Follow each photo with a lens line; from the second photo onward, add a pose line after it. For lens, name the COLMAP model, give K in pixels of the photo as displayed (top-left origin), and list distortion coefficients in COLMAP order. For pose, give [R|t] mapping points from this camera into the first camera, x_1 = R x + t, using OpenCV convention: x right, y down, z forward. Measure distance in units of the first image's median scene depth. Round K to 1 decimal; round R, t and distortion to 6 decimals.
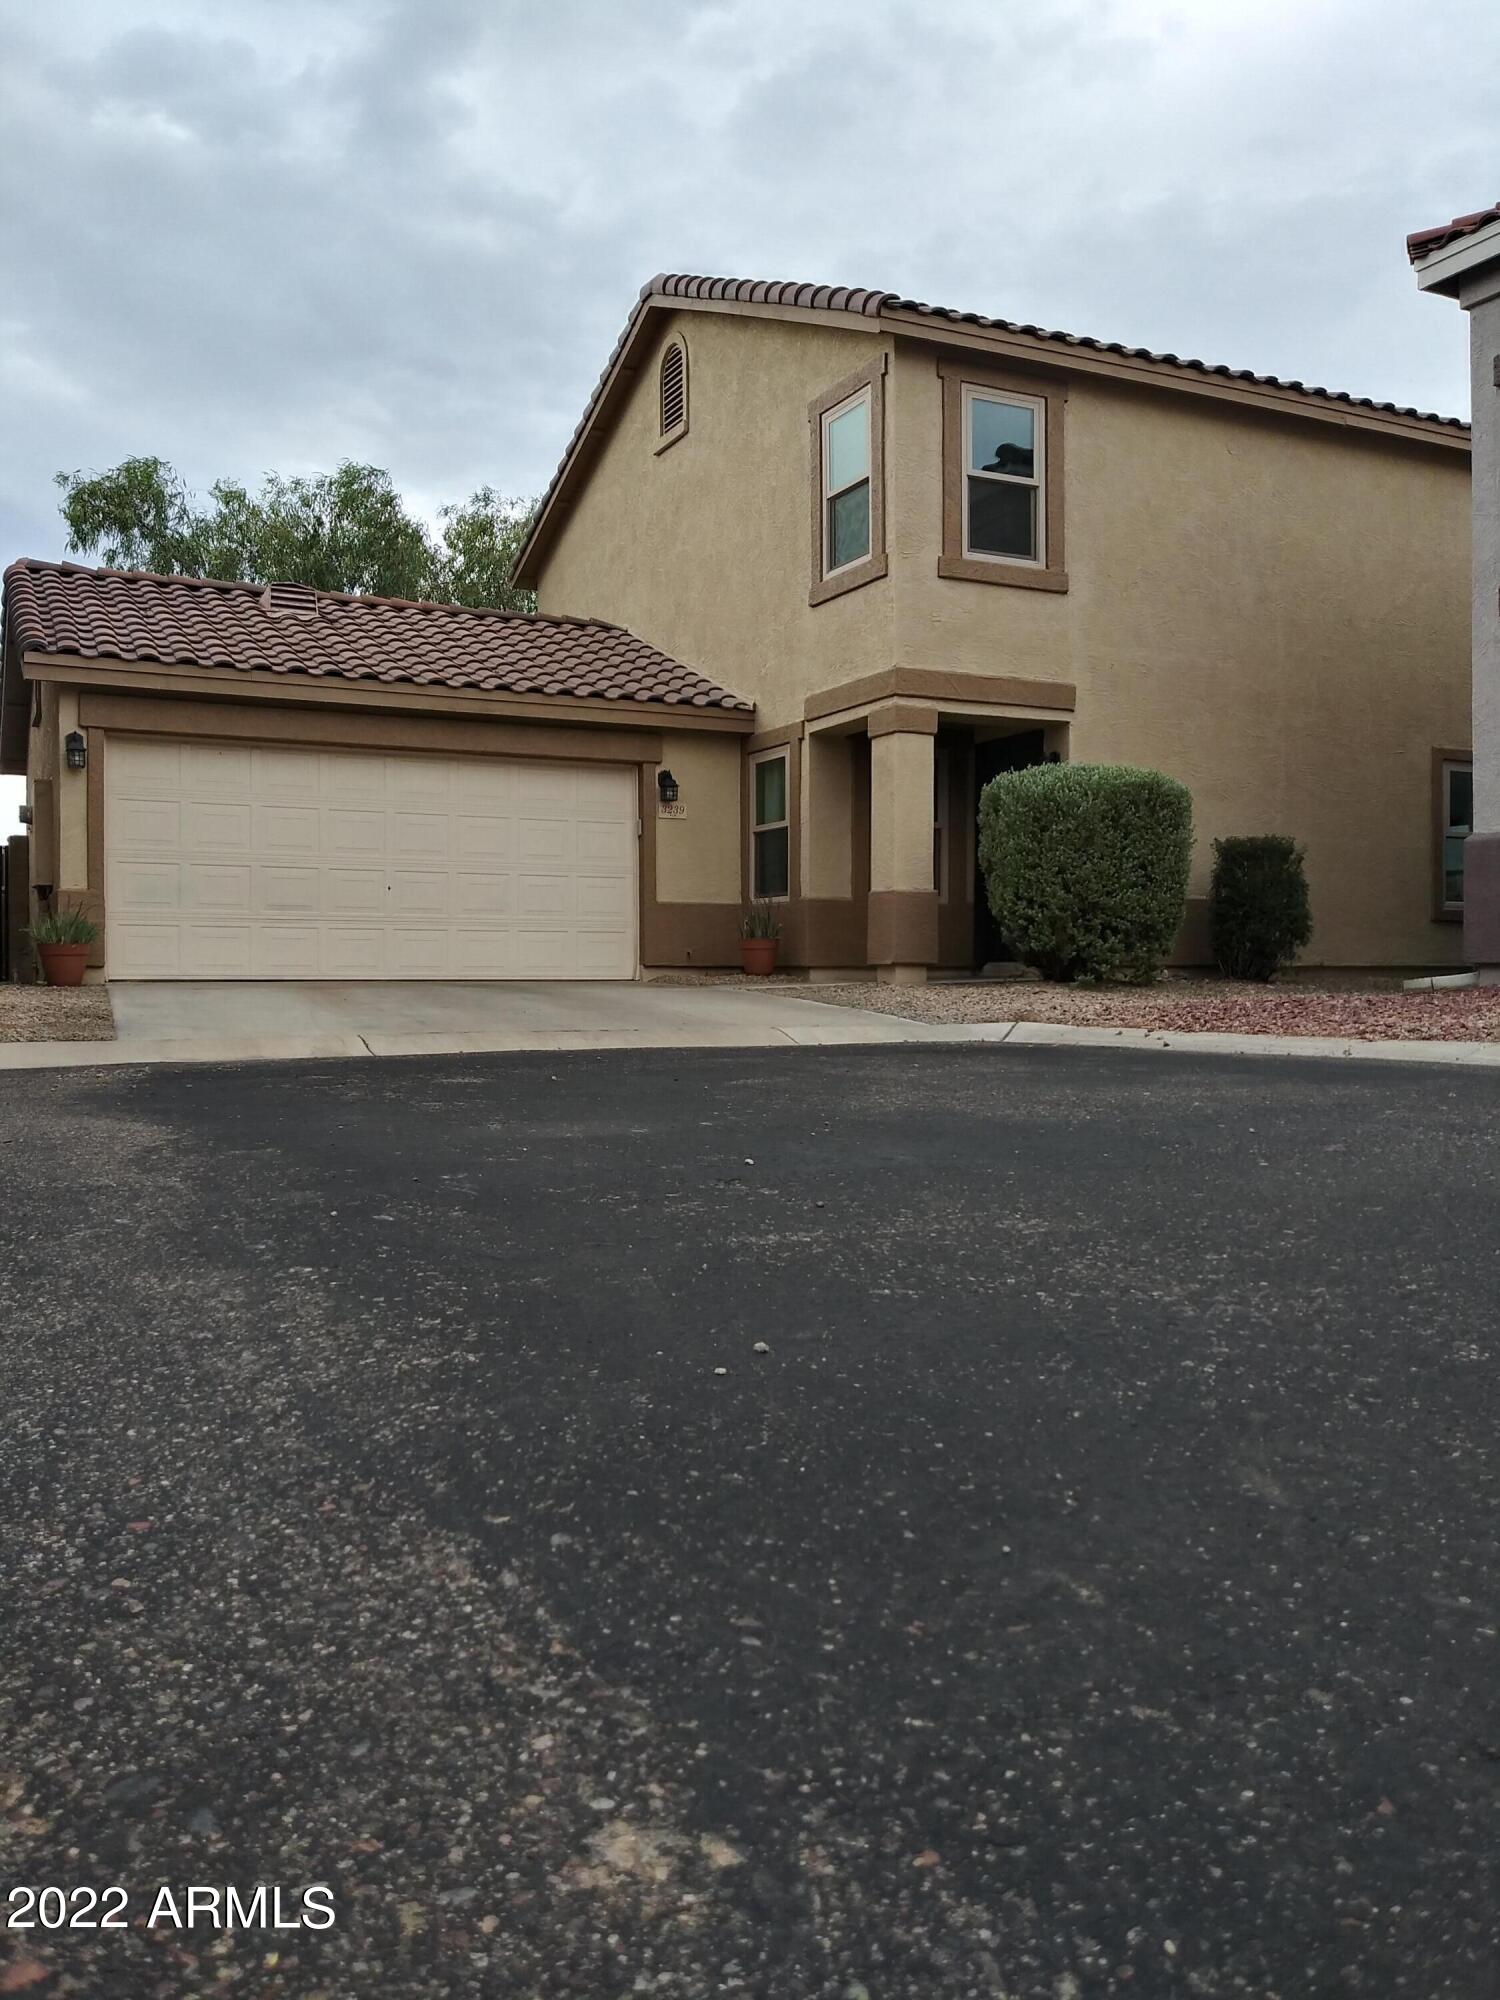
lens RADIAL K [[1618.3, 0, 758.9], [0, 1618.3, 980.8], [0, 0, 1]] dist [0.038566, -0.076440]
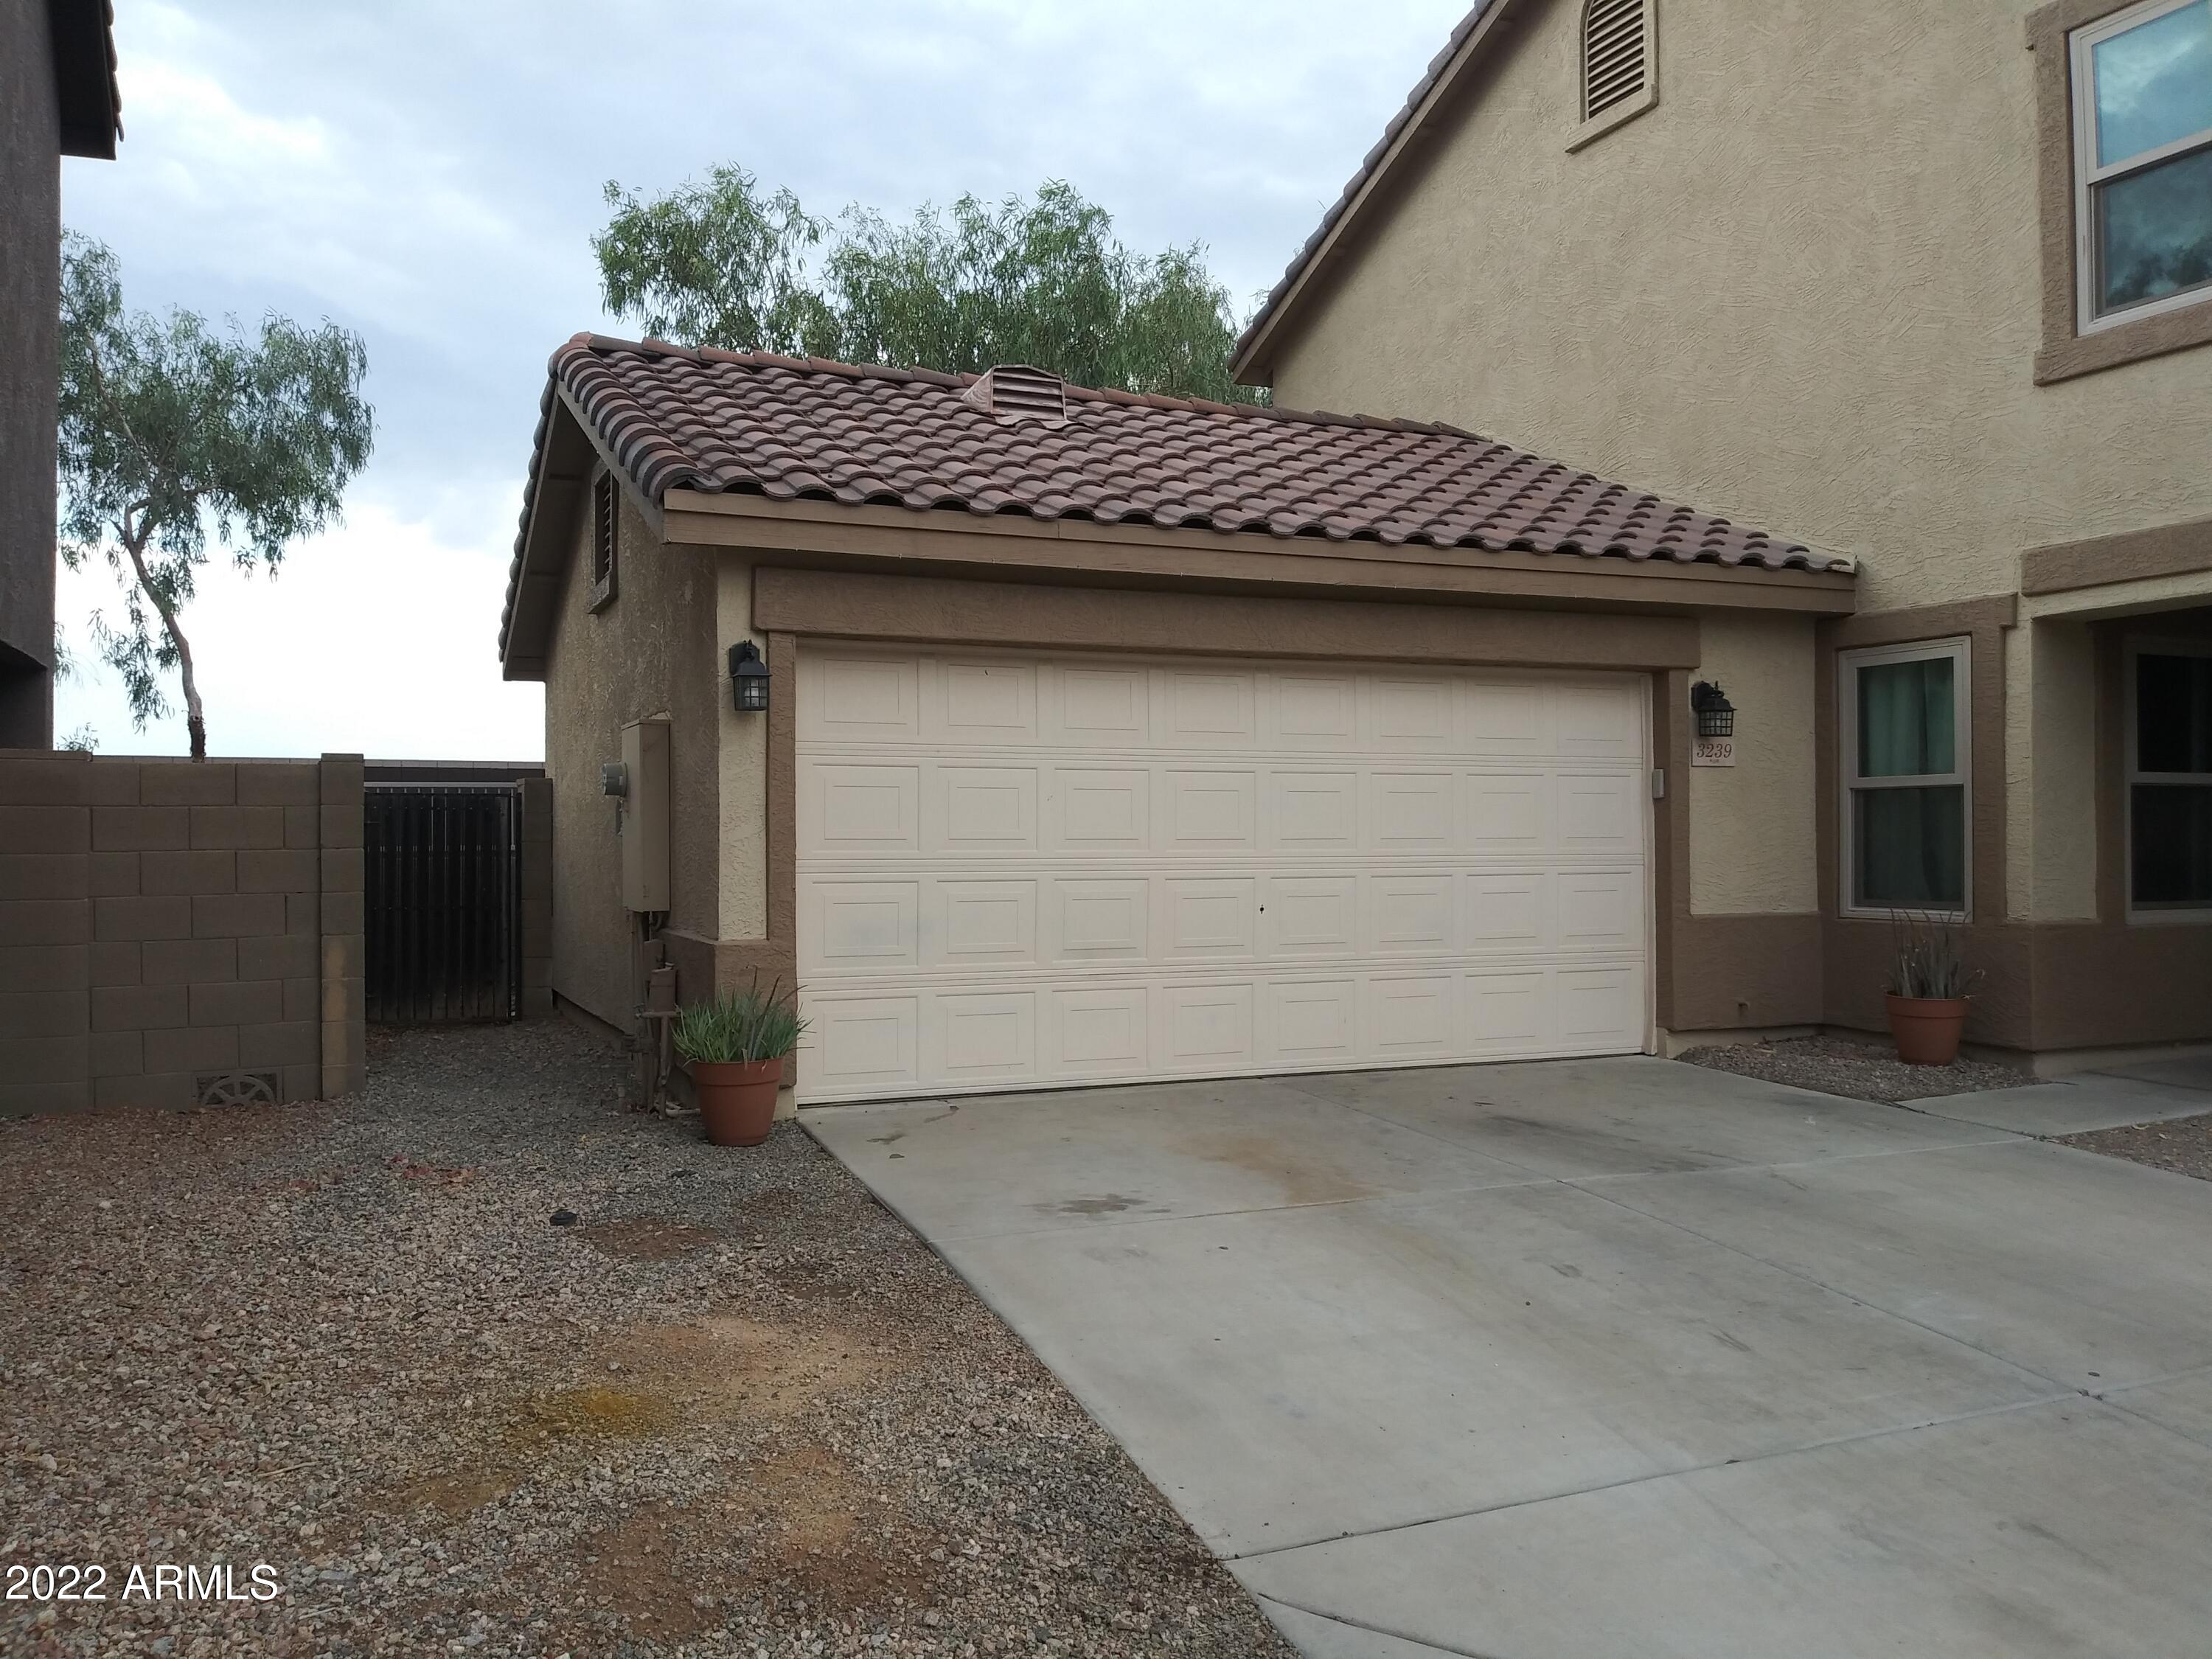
lens RADIAL K [[1789.8, 0, 1093.7], [0, 1789.8, 827.9], [0, 0, 1]] dist [0.038566, -0.076440]
pose [[0.998590, -0.003430, -0.052979, -0.259643], [0.003028, 0.999966, -0.007685, -0.082216], [0.053003, 0.007514, 0.998566, 0.400340]]
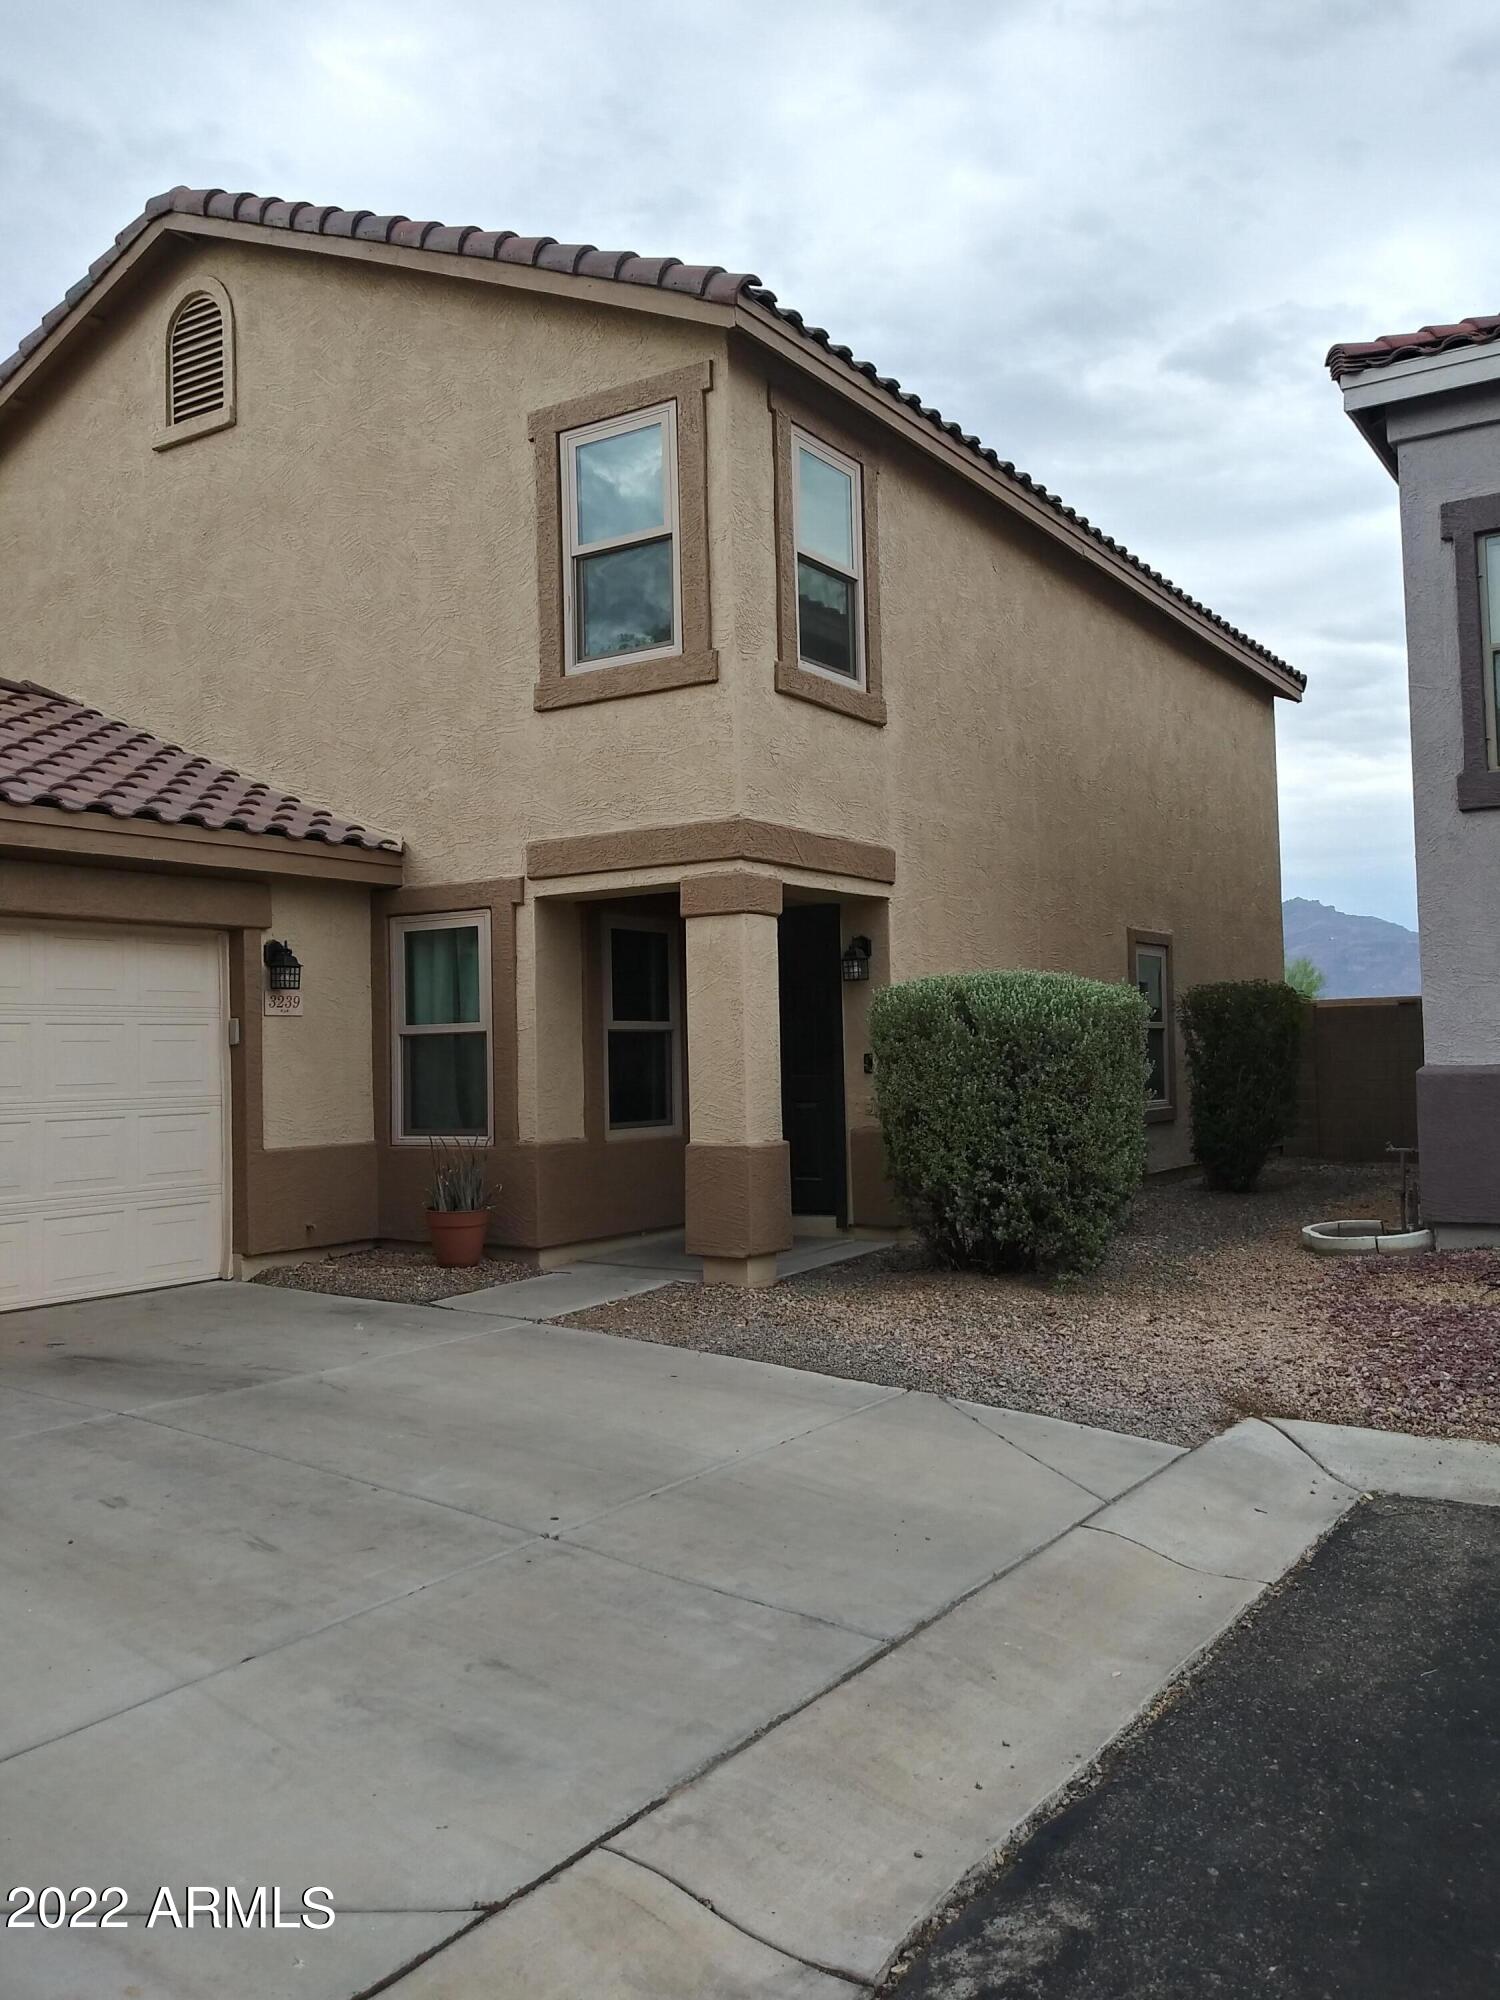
lens RADIAL K [[1618.3, 0, 759.7], [0, 1618.3, 989.6], [0, 0, 1]] dist [0.038566, -0.076440]
pose [[0.856853, 0.003074, 0.515552, -0.243576], [0.022900, 0.998768, -0.044014, -0.086248], [-0.515052, 0.049519, 0.855727, 0.395796]]
